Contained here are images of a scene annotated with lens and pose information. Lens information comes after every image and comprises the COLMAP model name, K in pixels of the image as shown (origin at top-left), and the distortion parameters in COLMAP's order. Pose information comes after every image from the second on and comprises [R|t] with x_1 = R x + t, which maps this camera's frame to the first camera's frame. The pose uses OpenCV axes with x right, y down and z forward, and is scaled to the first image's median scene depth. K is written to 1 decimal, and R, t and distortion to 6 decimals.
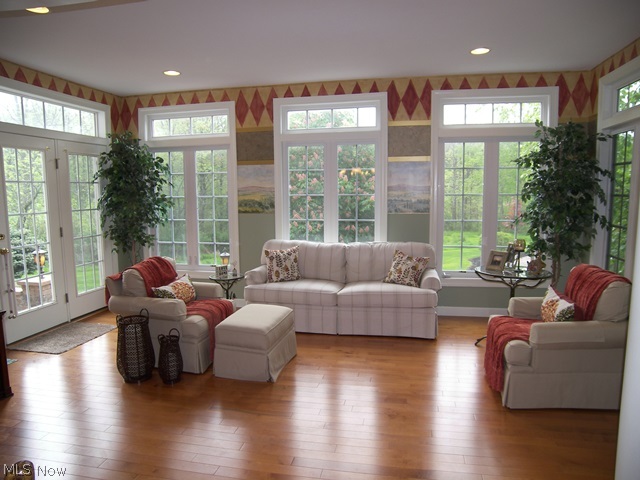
lens RADIAL K [[451.9, 0, 321.0], [0, 451.9, 244.9], [0, 0, 1]] dist [-0.098969, 0.022450]
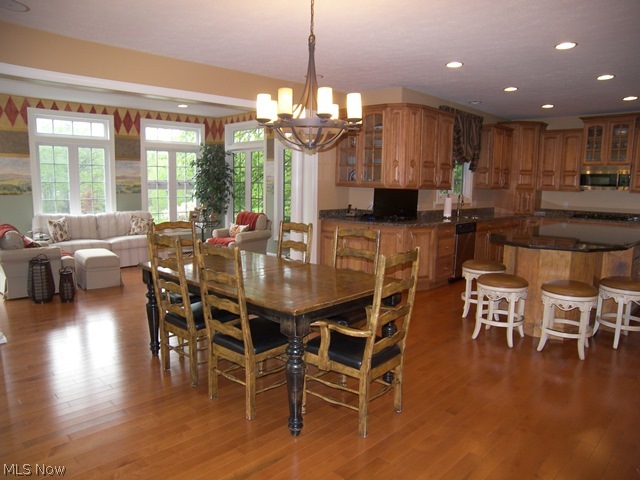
lens RADIAL K [[451.9, 0, 320.4], [0, 451.9, 240.8], [0, 0, 1]] dist [-0.098969, 0.022450]
pose [[0.532474, -0.087229, 0.841940, -0.801974], [0.090749, 0.994826, 0.045676, 0.088445], [-0.841568, 0.052084, 0.537635, -0.409519]]
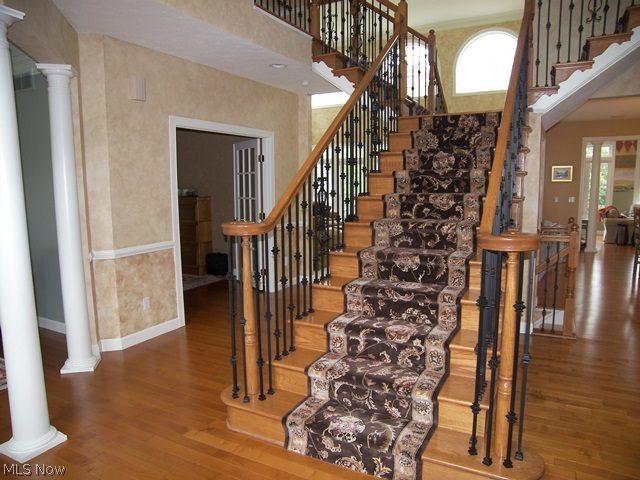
lens RADIAL K [[451.9, 0, 319.7], [0, 451.9, 242.6], [0, 0, 1]] dist [-0.098969, 0.022450]
pose [[0.952413, 0.054330, -0.299929, -1.030932], [-0.051185, 0.998521, 0.018339, 0.246110], [0.300482, -0.002115, 0.953785, -1.666518]]
